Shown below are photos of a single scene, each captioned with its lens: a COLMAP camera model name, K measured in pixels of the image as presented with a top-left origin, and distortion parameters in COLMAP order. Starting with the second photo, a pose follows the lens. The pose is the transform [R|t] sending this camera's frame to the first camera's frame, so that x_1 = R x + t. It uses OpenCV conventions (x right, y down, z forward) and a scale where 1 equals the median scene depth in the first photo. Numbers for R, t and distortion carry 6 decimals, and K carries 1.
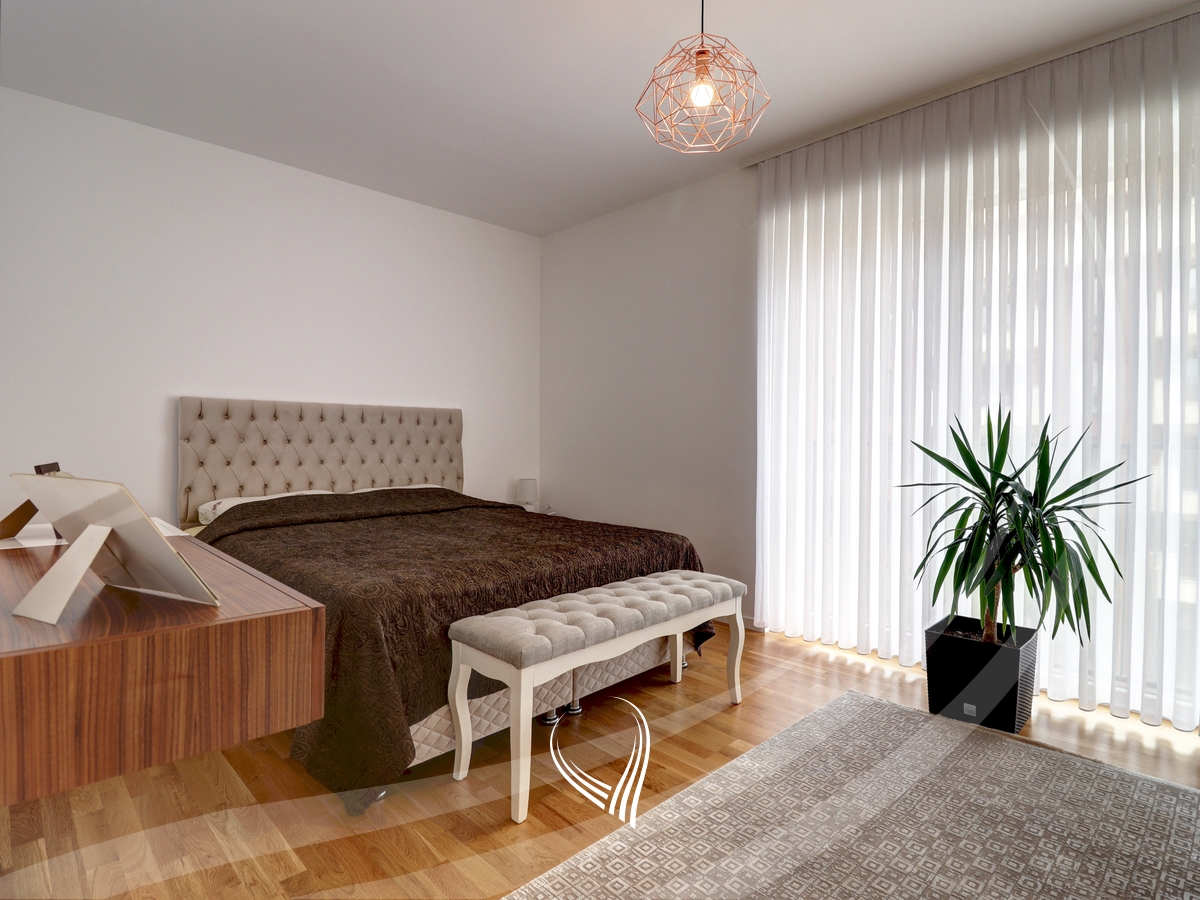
lens RADIAL K [[626.3, 0, 616.9], [0, 626.3, 446.8], [0, 0, 1]] dist [0.005276, -0.013534]
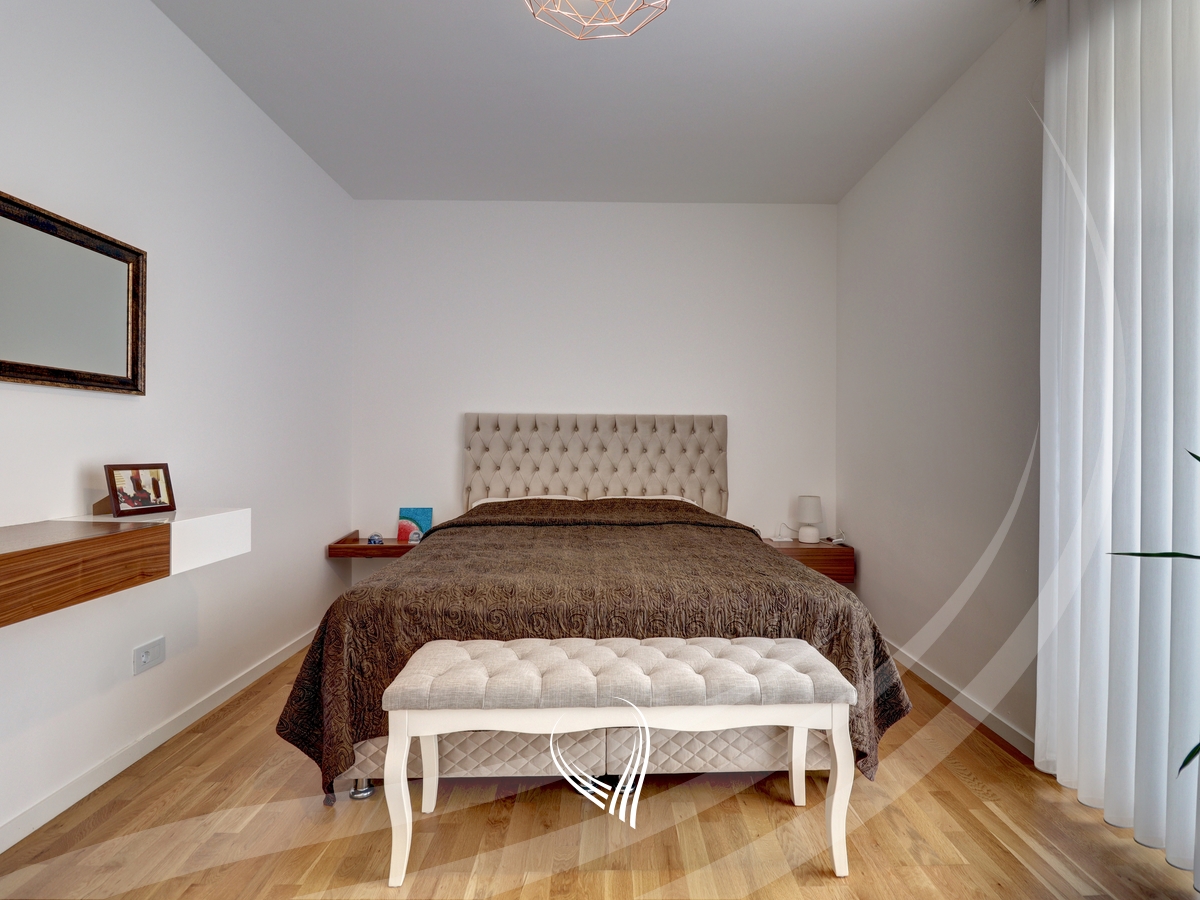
lens RADIAL K [[626.1, 0, 604.3], [0, 626.1, 462.2], [0, 0, 1]] dist [-0.001057, -0.000442]
pose [[0.719781, 0.015342, -0.694032, 0.338715], [-0.010406, 0.999882, 0.011311, -0.000418], [0.694123, -0.000920, 0.719856, 0.302261]]
